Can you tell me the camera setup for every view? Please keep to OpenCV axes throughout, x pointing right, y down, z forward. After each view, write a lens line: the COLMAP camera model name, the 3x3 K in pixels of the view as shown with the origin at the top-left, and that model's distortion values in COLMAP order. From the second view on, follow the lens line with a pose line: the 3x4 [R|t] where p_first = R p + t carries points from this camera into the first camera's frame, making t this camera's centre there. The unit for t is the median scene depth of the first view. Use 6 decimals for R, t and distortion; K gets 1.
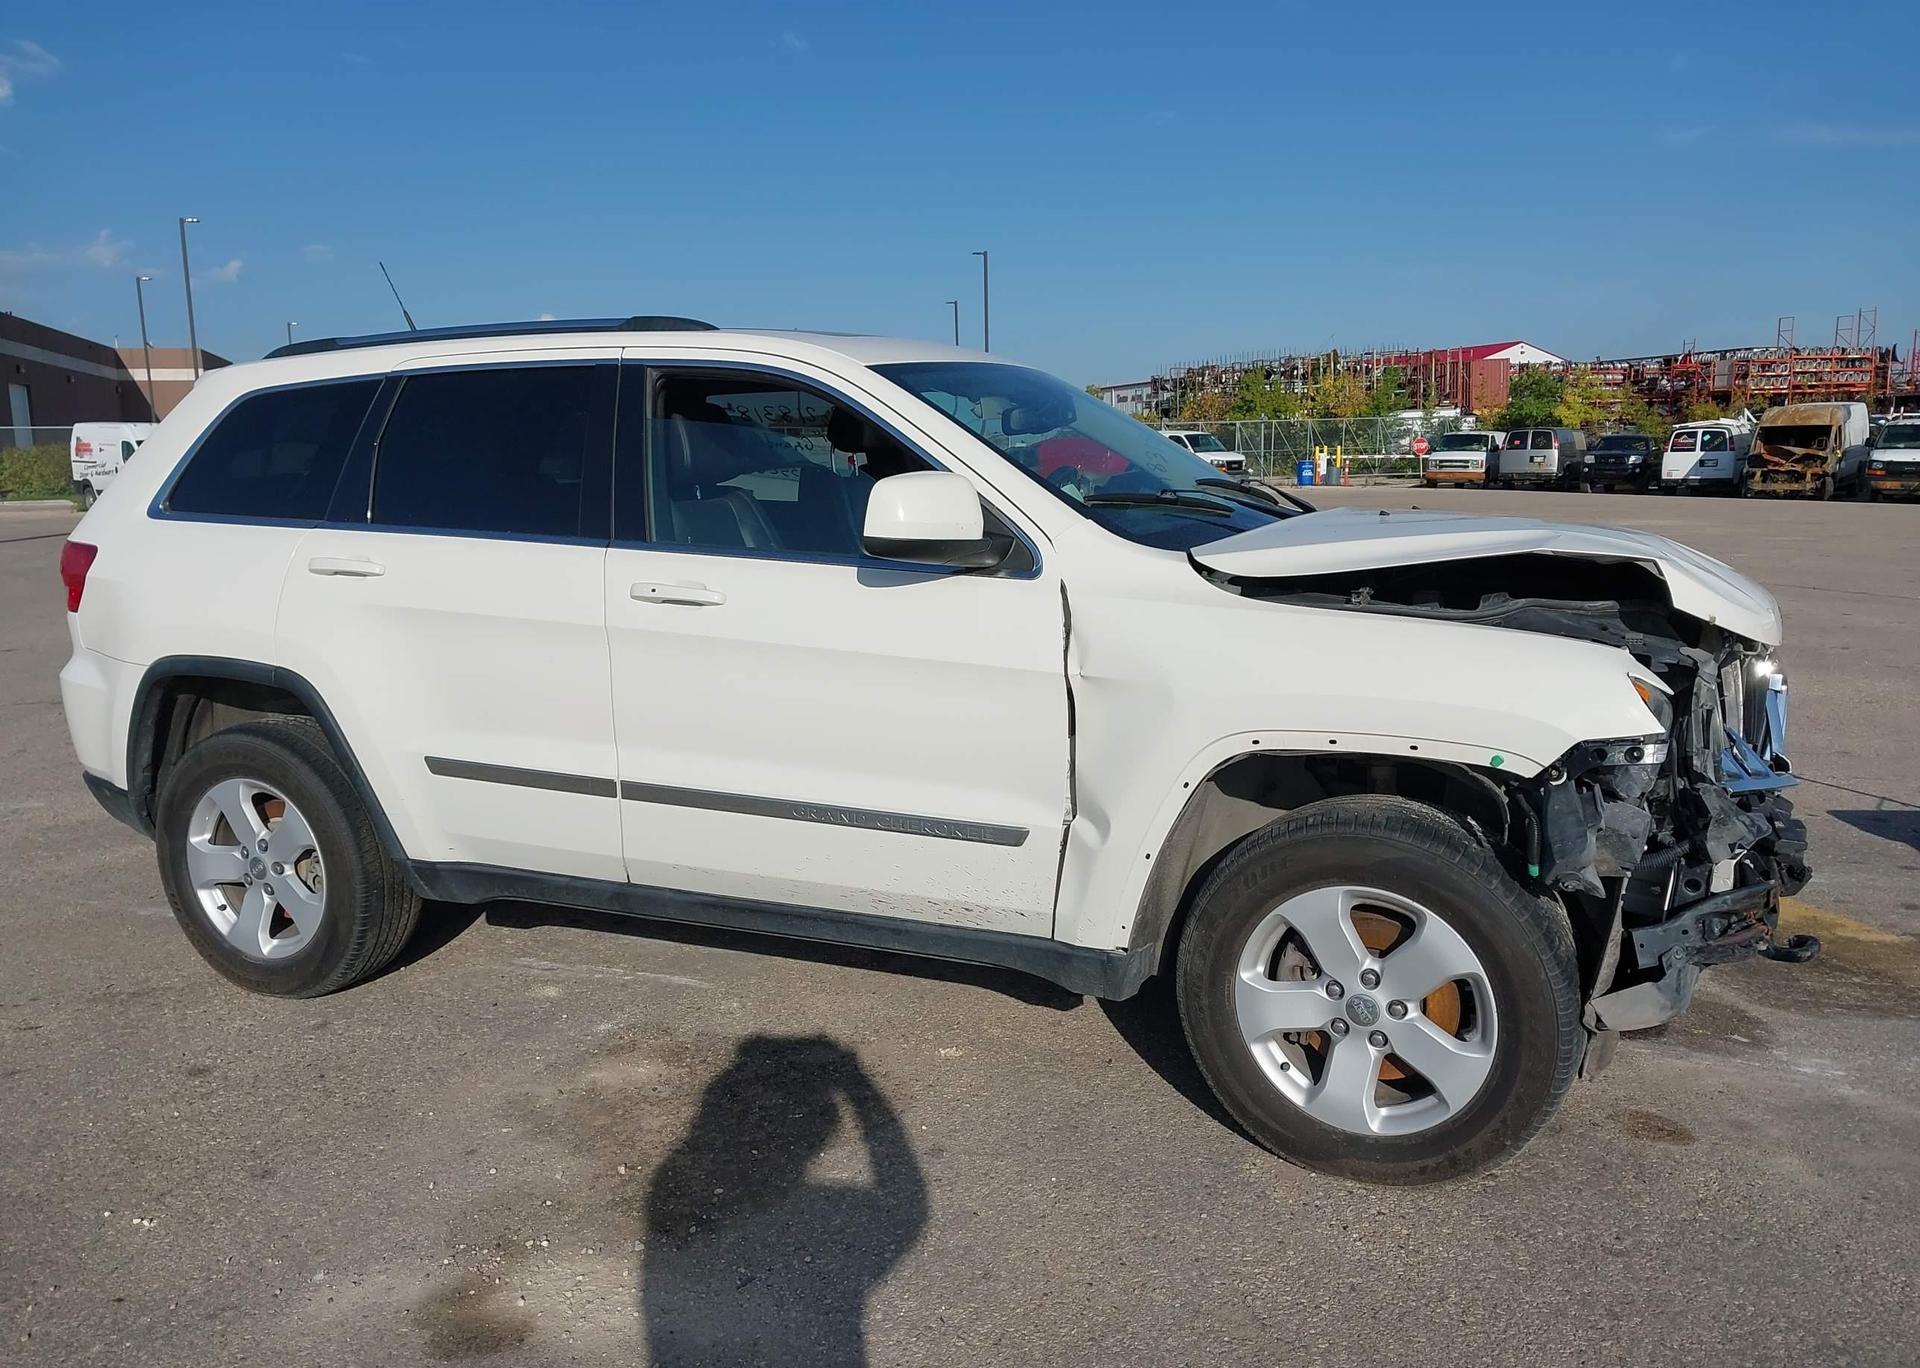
lens RADIAL K [[1469.8, 0, 949.7], [0, 1469.8, 749.4], [0, 0, 1]] dist [0.084617, -0.102351]
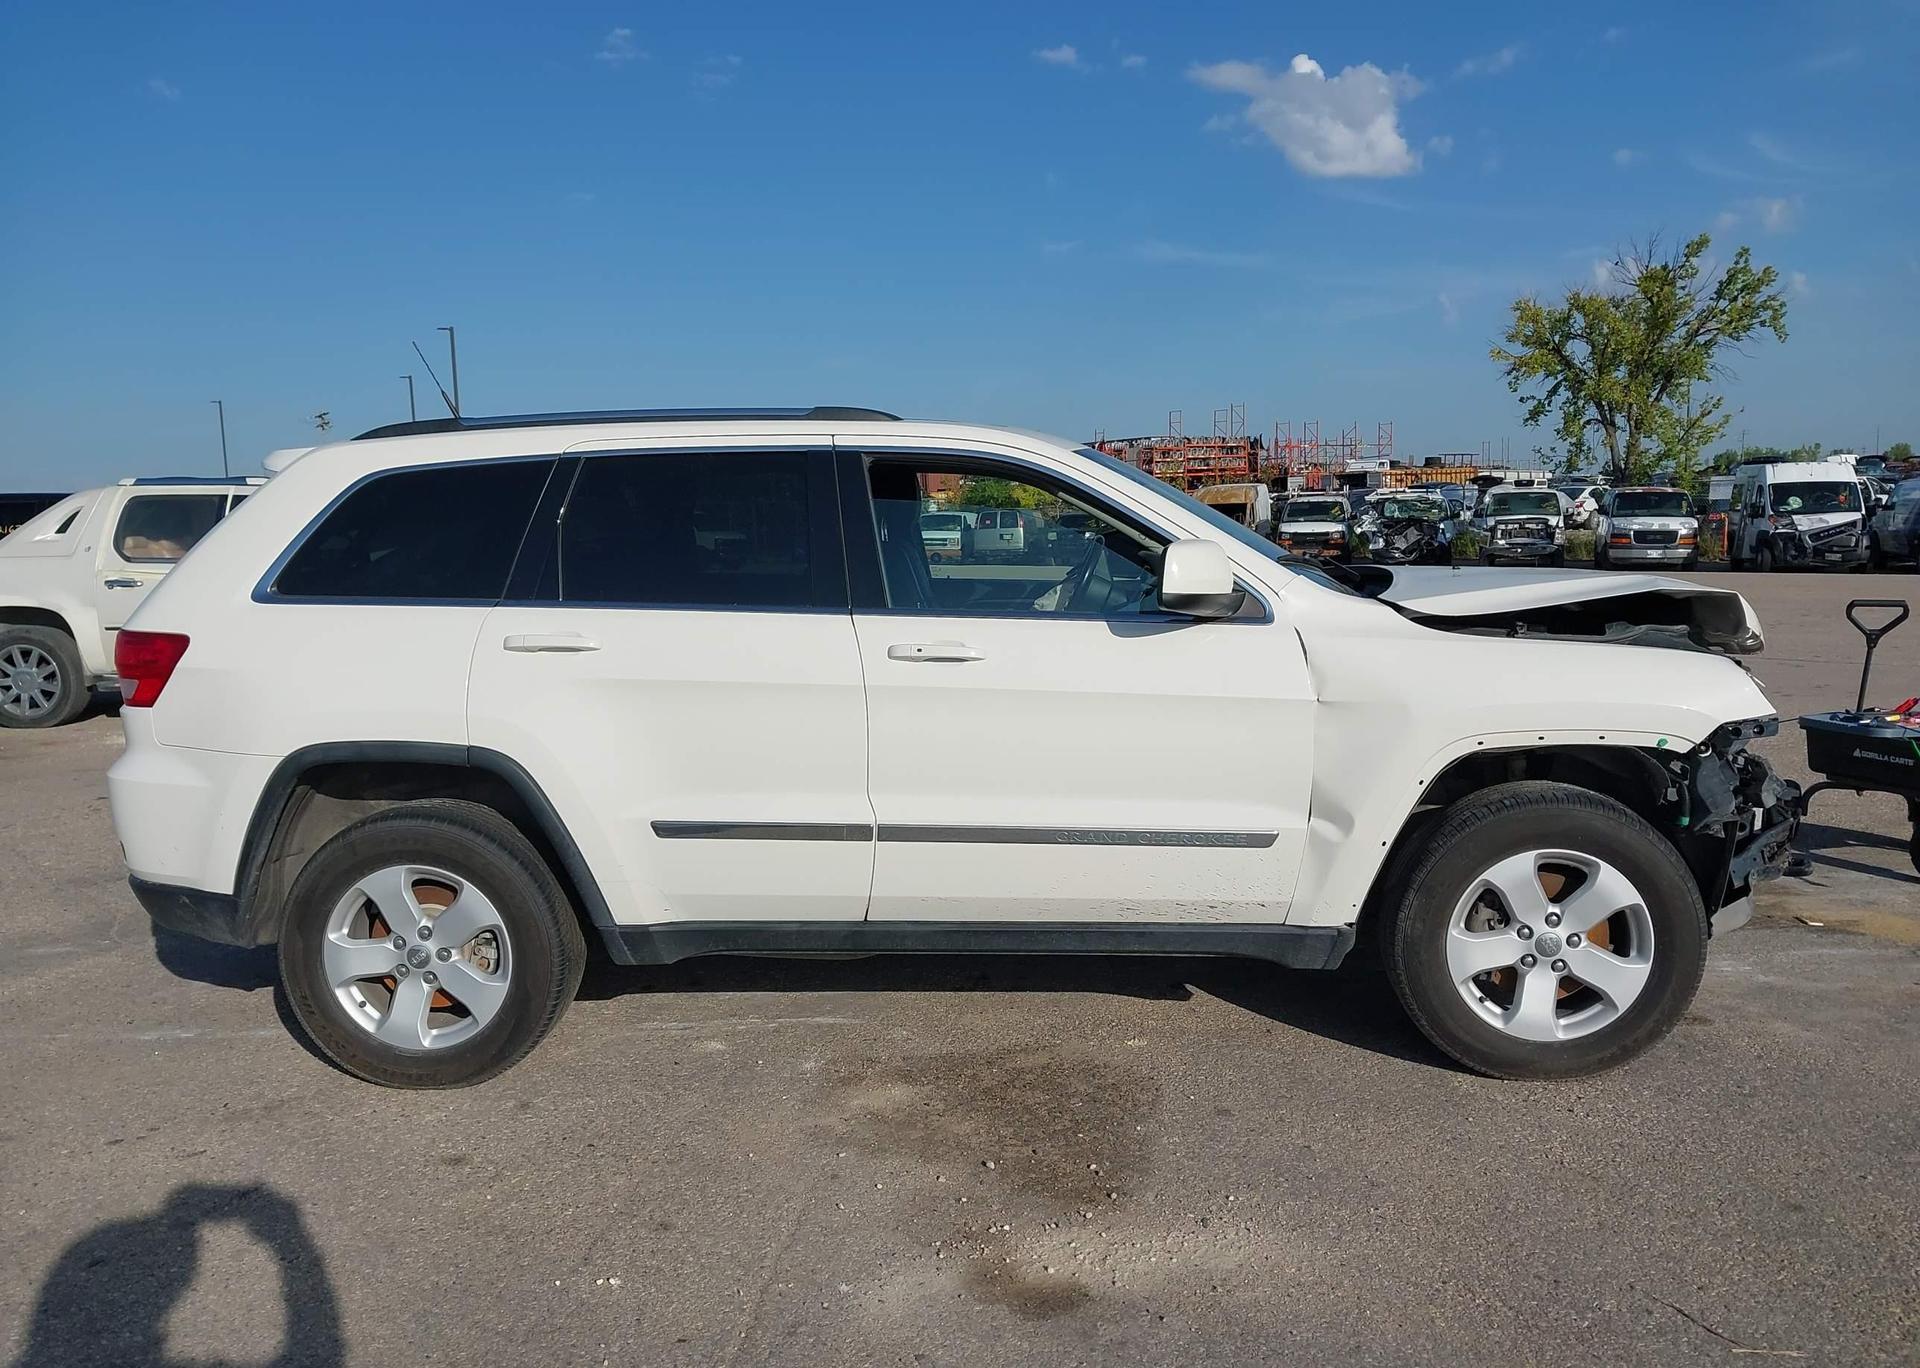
lens RADIAL K [[1469.8, 0, 949.7], [0, 1469.8, 749.4], [0, 0, 1]] dist [0.084617, -0.102351]
pose [[0.935277, -0.061012, 0.348617, -0.543127], [0.079109, 0.996145, -0.037899, 0.010636], [-0.344961, 0.063025, 0.936499, -0.043436]]
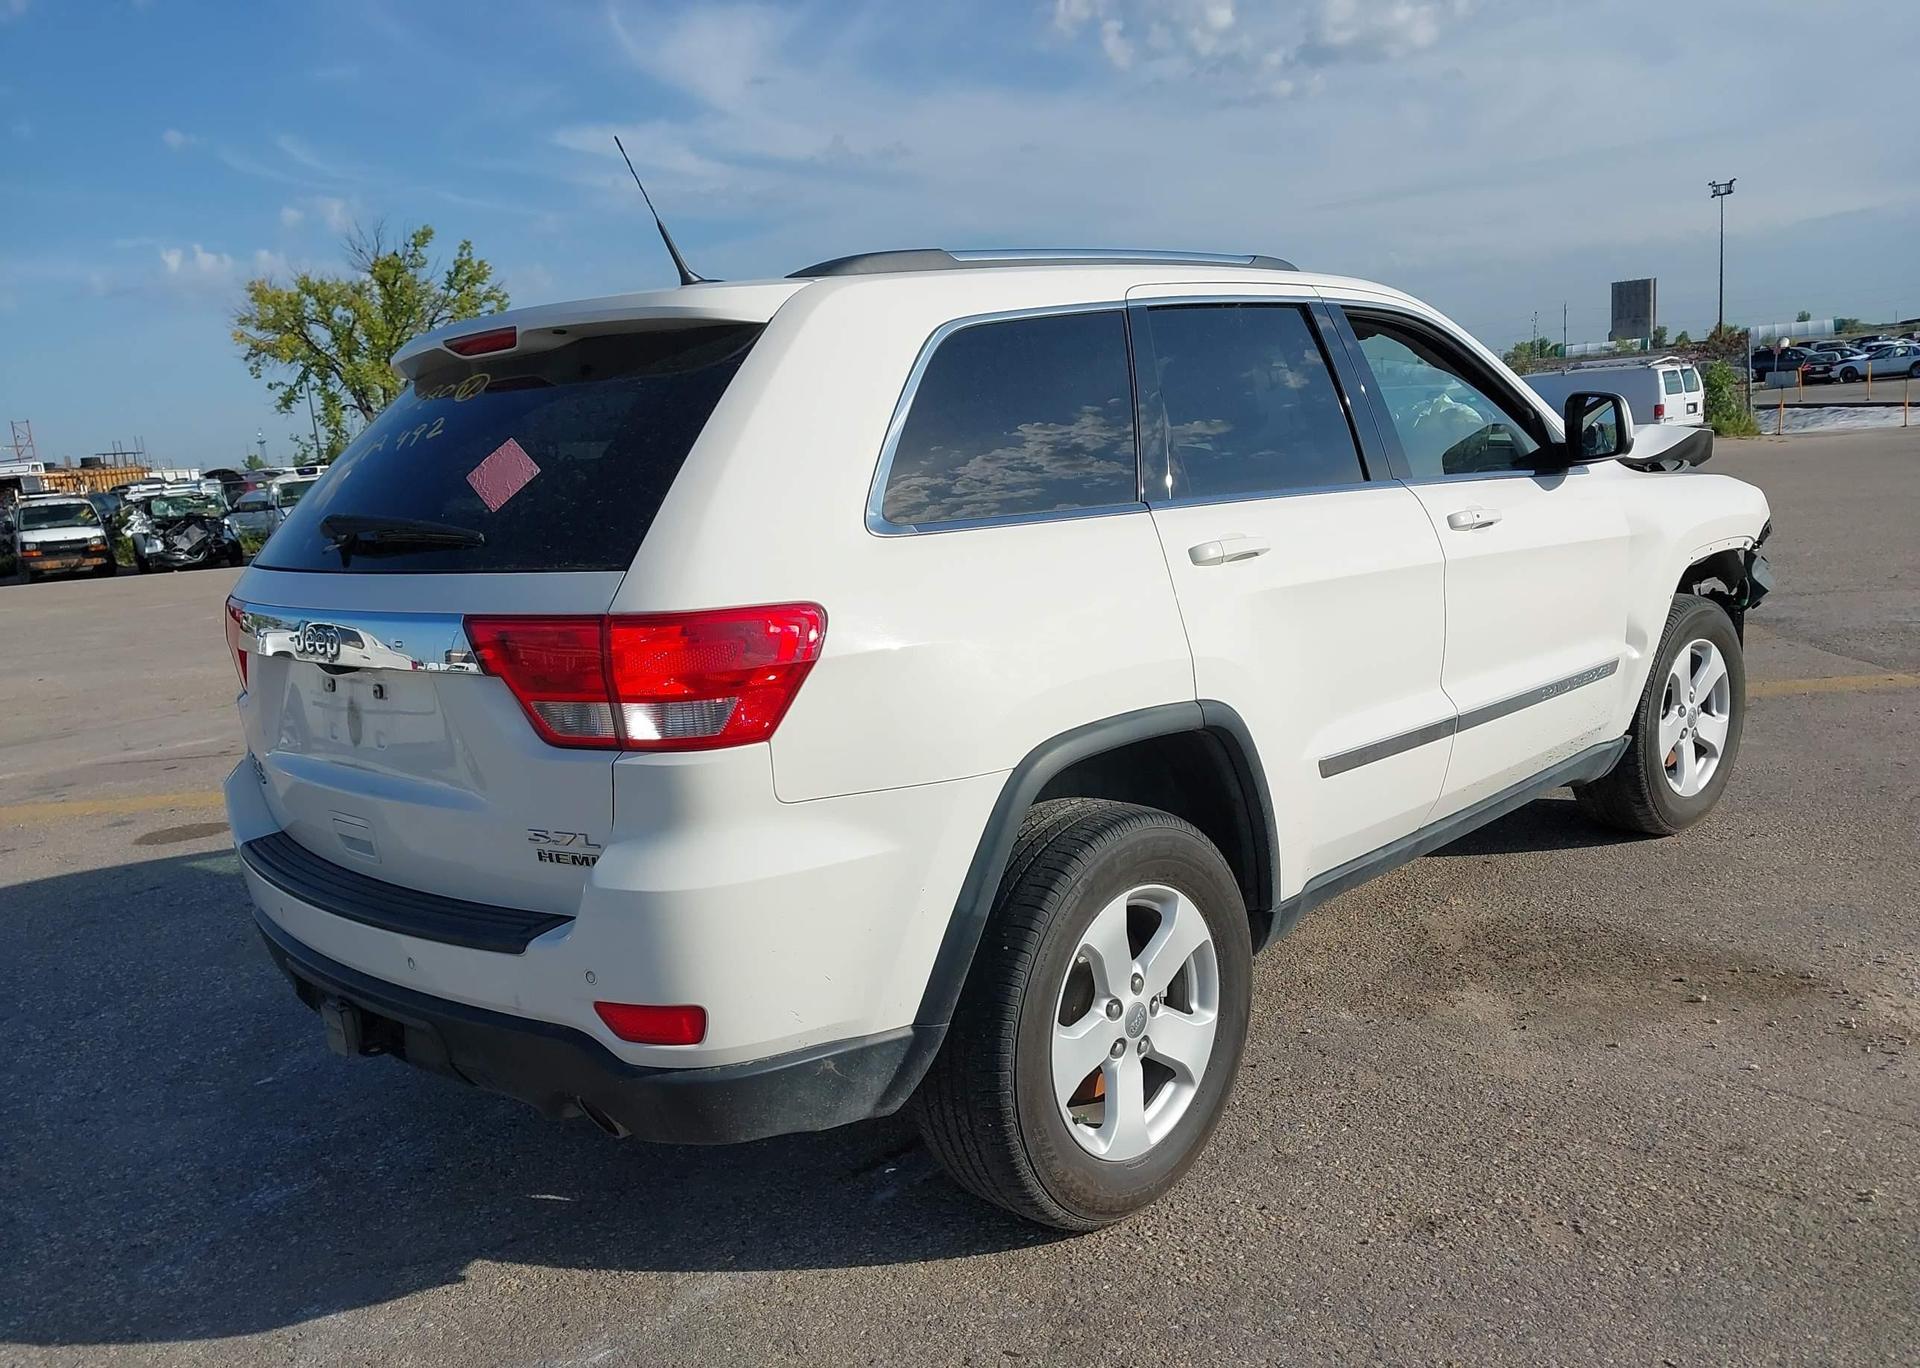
lens RADIAL K [[1495.6, 0, 930.7], [0, 1495.6, 778.2], [0, 0, 1]] dist [-0.005906, 0.011150]
pose [[0.355689, -0.220460, 0.908231, -1.262907], [0.262358, 0.956259, 0.129372, -0.160284], [-0.897025, 0.192266, 0.397970, 0.915580]]
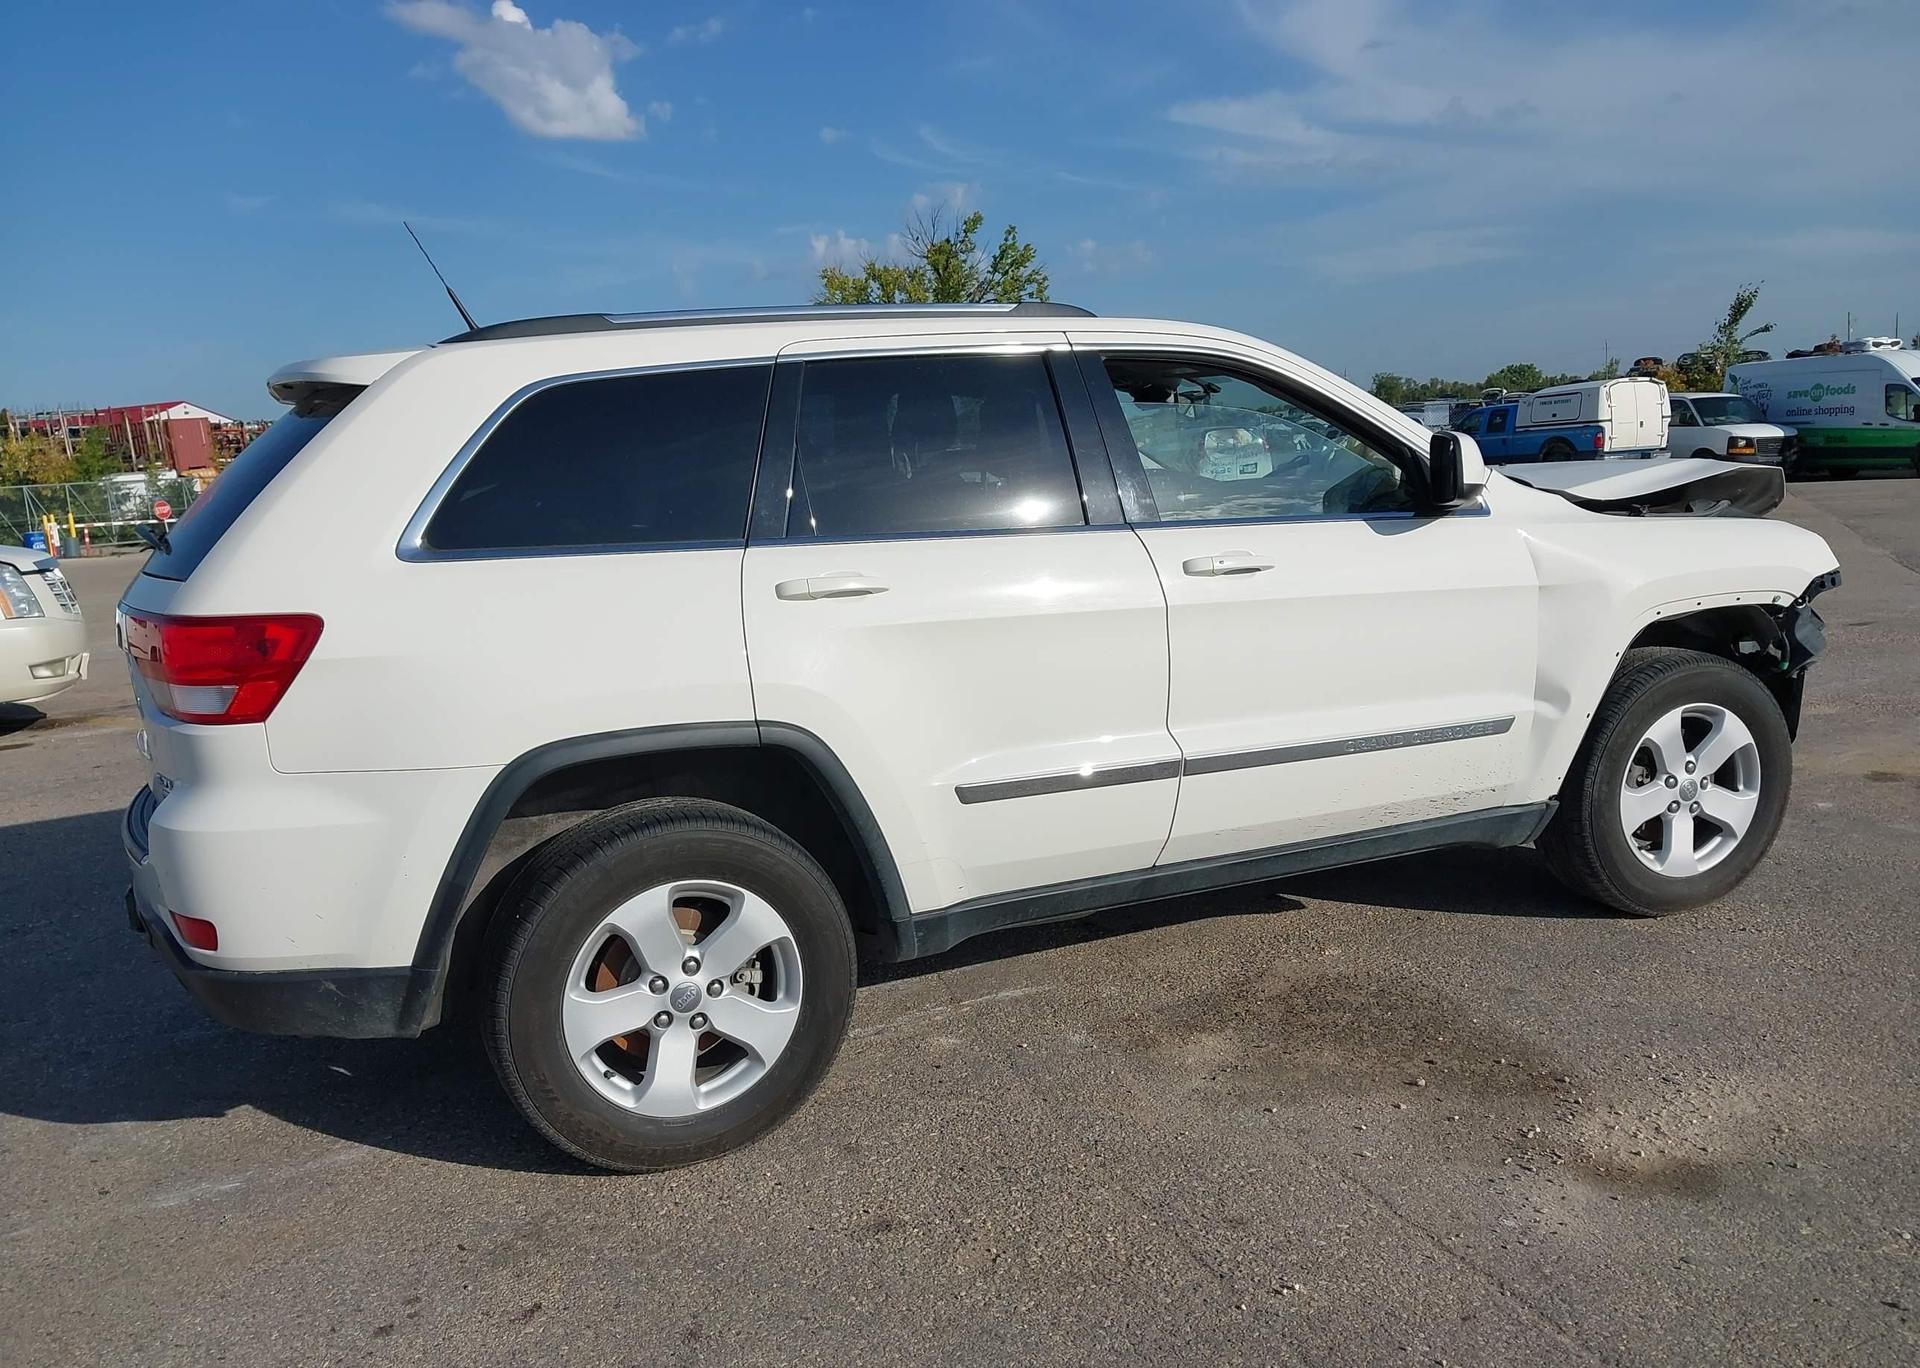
lens RADIAL K [[1479.6, 0, 937.4], [0, 1479.6, 760.1], [0, 0, 1]] dist [0.045428, -0.057976]
pose [[0.671880, -0.173945, 0.719944, -1.048010], [0.197740, 0.978876, 0.051967, -0.062299], [-0.713776, 0.107447, 0.692083, 0.419880]]
